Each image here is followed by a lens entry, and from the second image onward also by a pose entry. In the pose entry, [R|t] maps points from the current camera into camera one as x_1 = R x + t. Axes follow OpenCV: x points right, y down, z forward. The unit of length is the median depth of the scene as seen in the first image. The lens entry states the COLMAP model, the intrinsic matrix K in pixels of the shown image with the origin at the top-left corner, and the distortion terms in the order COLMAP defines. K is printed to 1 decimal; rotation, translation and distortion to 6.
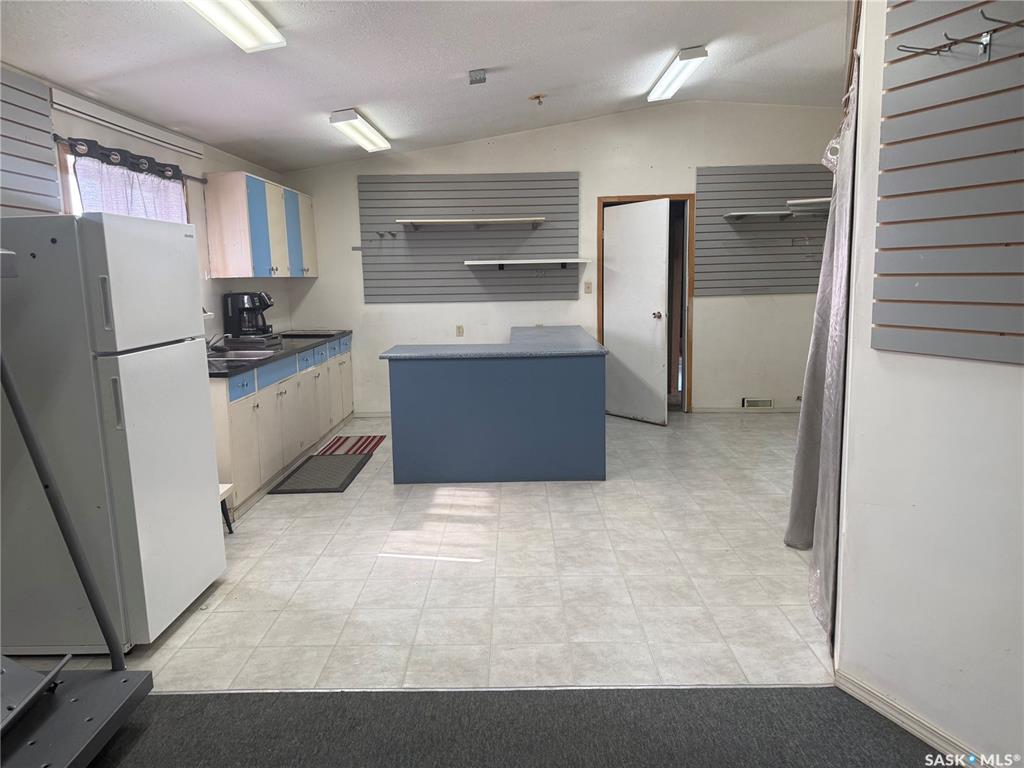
lens RADIAL K [[726.0, 0, 509.4], [0, 726.0, 389.8], [0, 0, 1]] dist [0.098346, -0.154796]
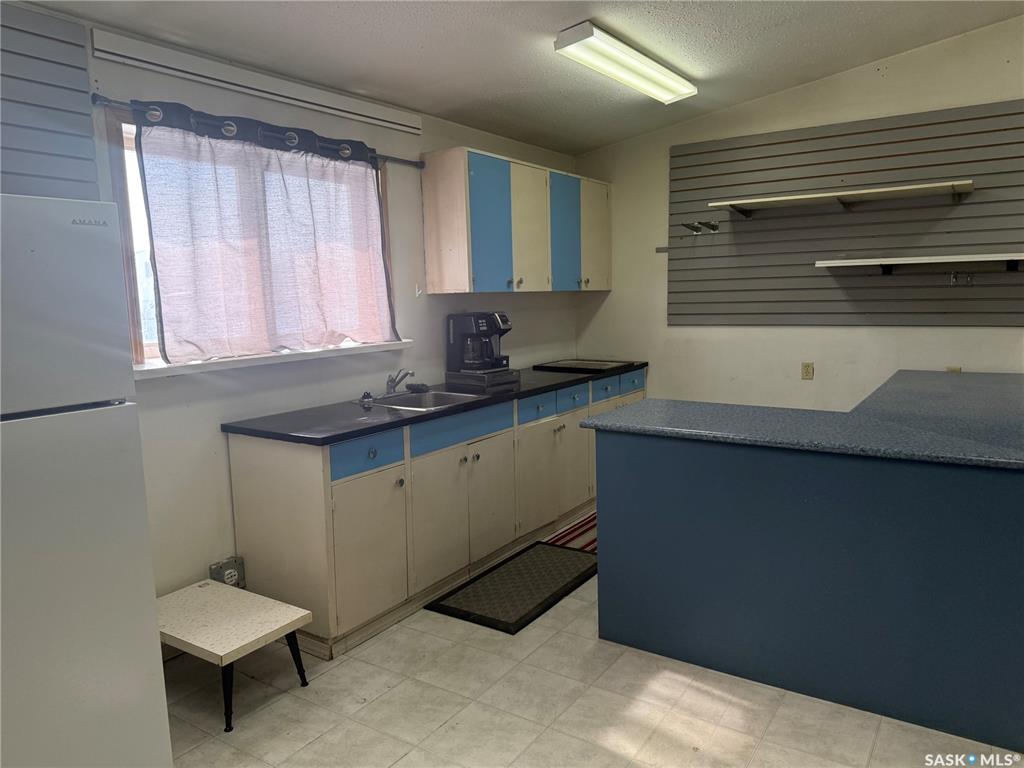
lens RADIAL K [[726.0, 0, 509.4], [0, 726.0, 389.8], [0, 0, 1]] dist [0.098346, -0.154796]
pose [[0.837463, 0.070552, -0.541920, 0.084434], [-0.078267, 0.996893, 0.008832, -0.066879], [0.540860, 0.035018, 0.840384, 0.424469]]
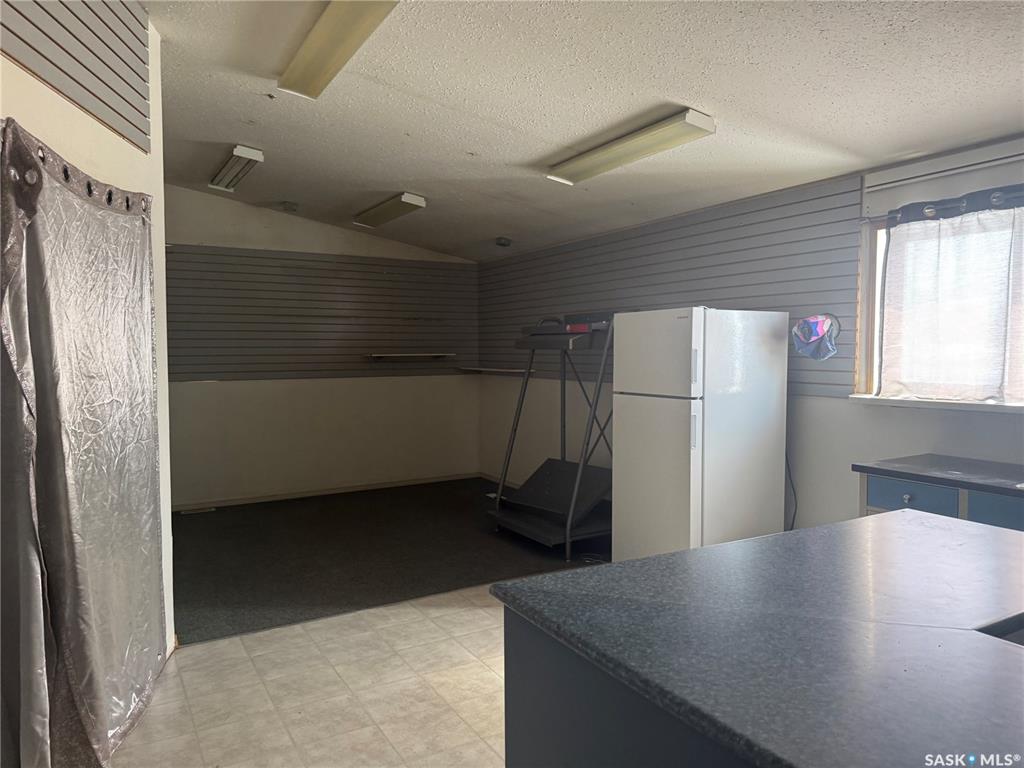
lens RADIAL K [[726.0, 0, 509.4], [0, 726.0, 389.8], [0, 0, 1]] dist [0.098346, -0.154796]
pose [[-0.869536, 0.056877, -0.490584, 0.267477], [-0.052550, 0.977051, 0.206420, -0.198355], [0.491066, 0.205269, -0.846592, 1.165719]]
